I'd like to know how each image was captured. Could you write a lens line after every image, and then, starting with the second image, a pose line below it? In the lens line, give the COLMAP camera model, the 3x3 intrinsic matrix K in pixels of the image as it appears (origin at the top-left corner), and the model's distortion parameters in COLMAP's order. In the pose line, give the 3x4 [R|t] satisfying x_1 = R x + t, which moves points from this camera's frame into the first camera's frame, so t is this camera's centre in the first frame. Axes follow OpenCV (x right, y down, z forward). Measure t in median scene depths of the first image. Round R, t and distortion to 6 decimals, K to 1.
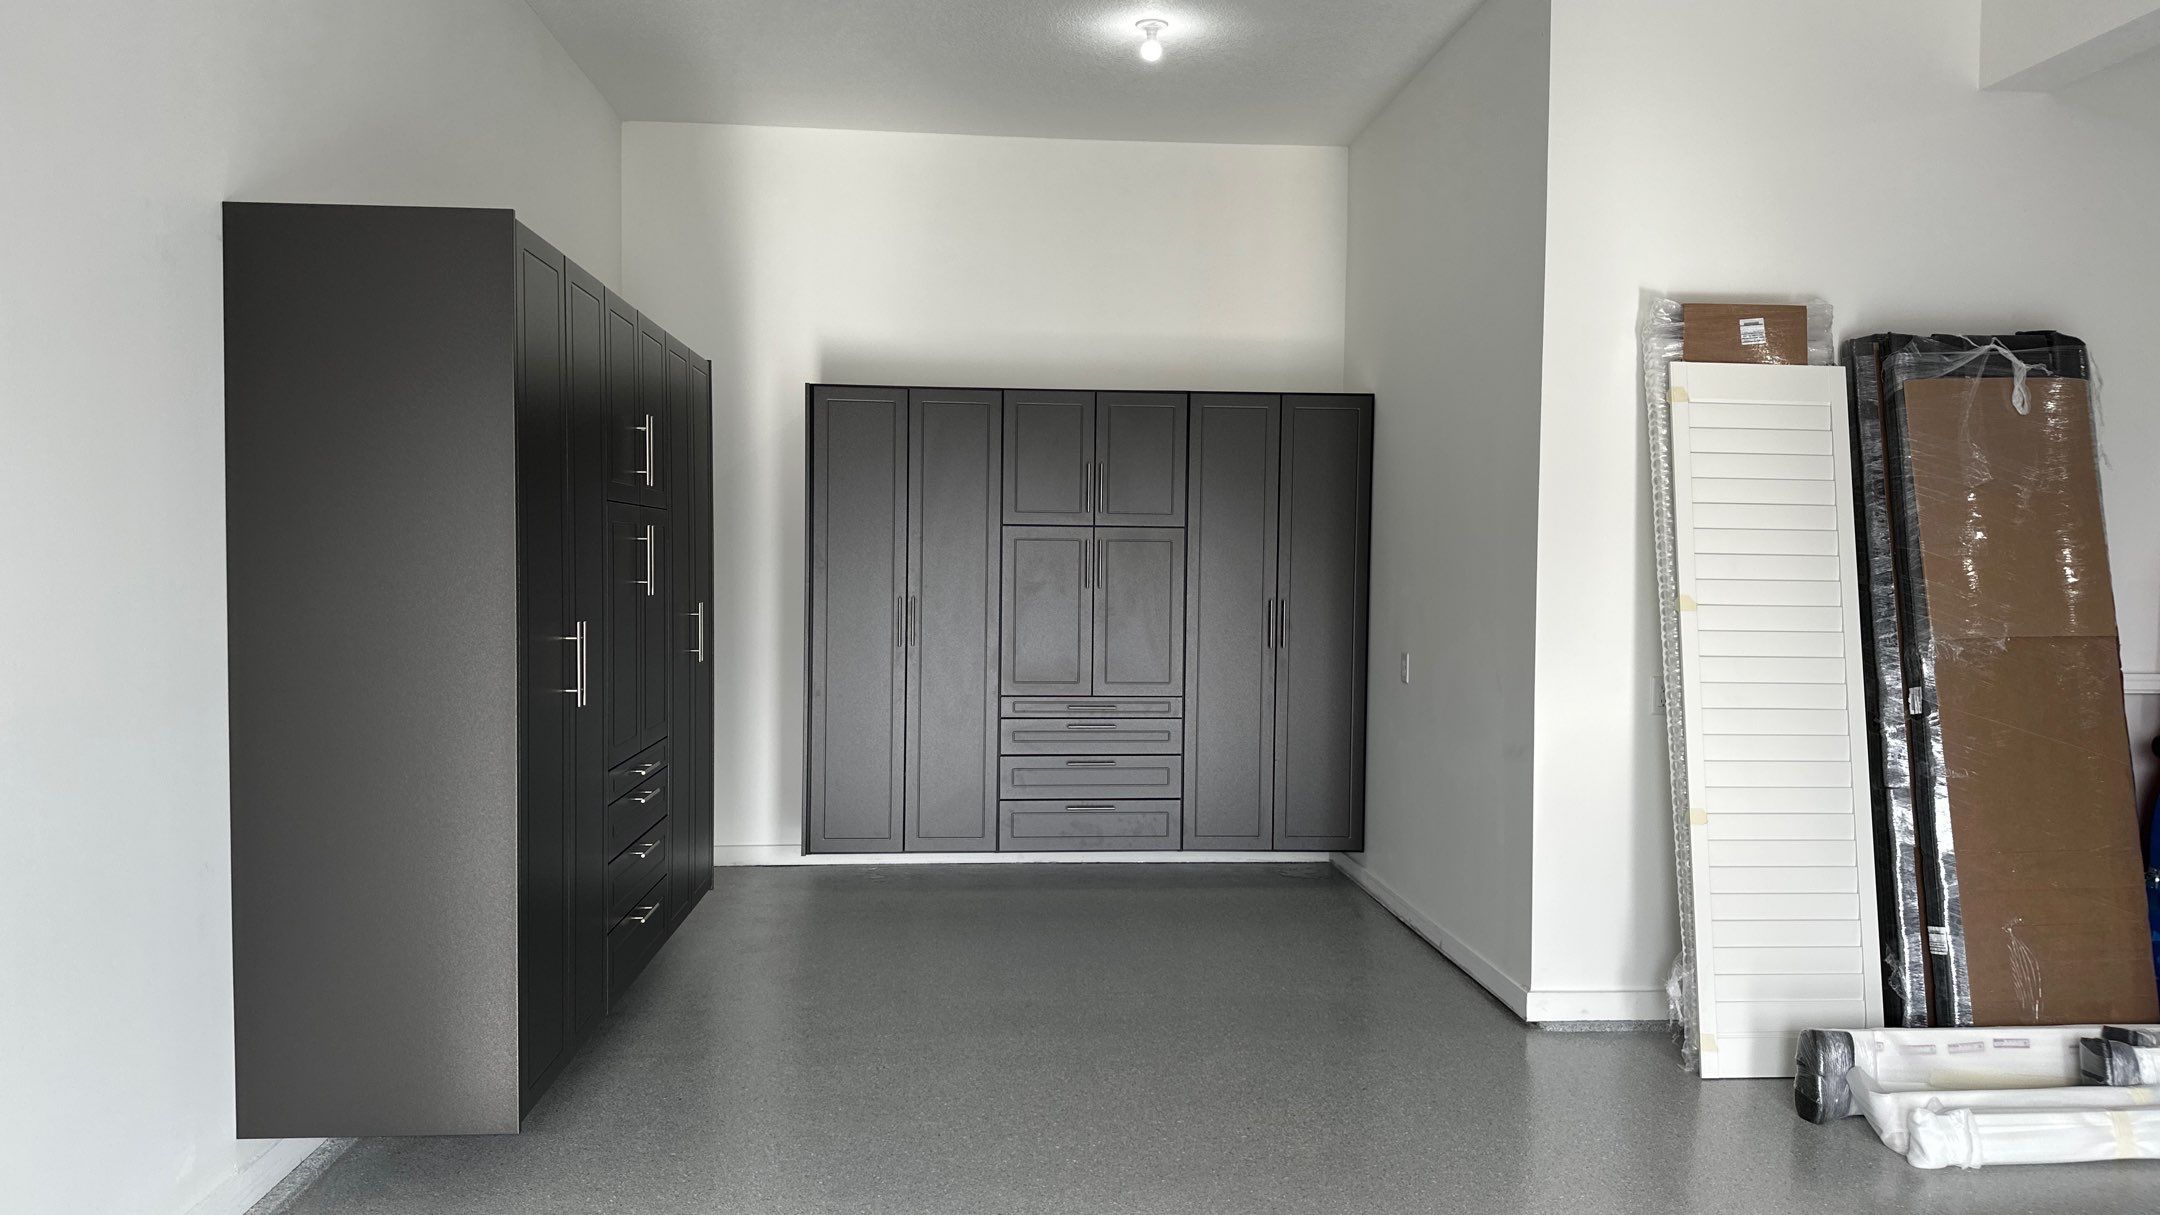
lens RADIAL K [[1495.7, 0, 1094.1], [0, 1495.7, 608.5], [0, 0, 1]] dist [0.041299, -0.052679]
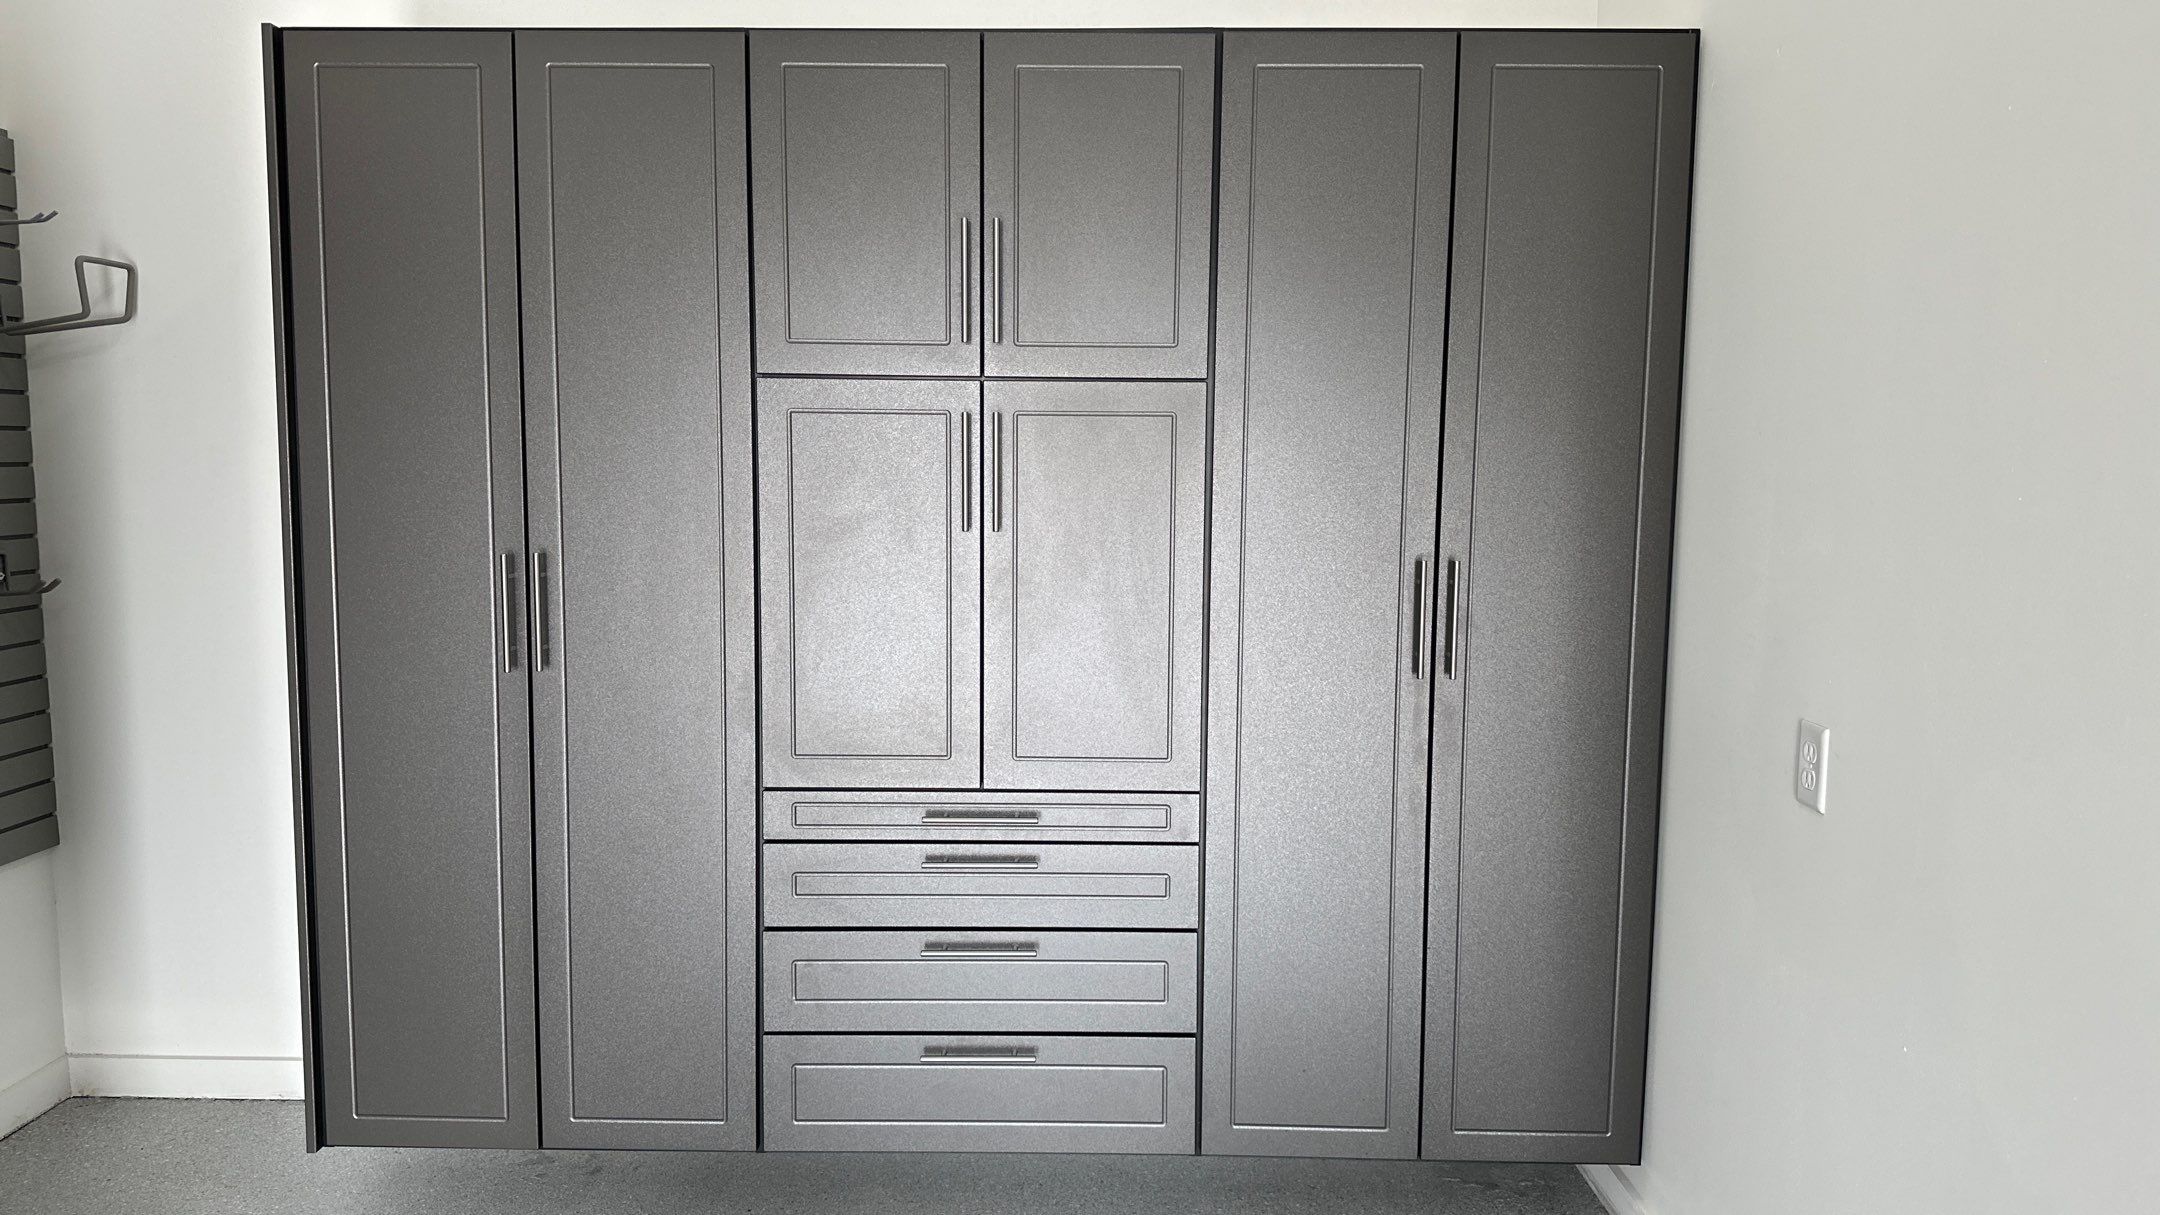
lens RADIAL K [[1495.7, 0, 1095.5], [0, 1495.7, 613.7], [0, 0, 1]] dist [0.041299, -0.052679]
pose [[0.996010, 0.006480, -0.089009, 0.066918], [0.000029, 0.997337, 0.072934, -0.020719], [0.089244, -0.072646, 0.993357, 0.591809]]
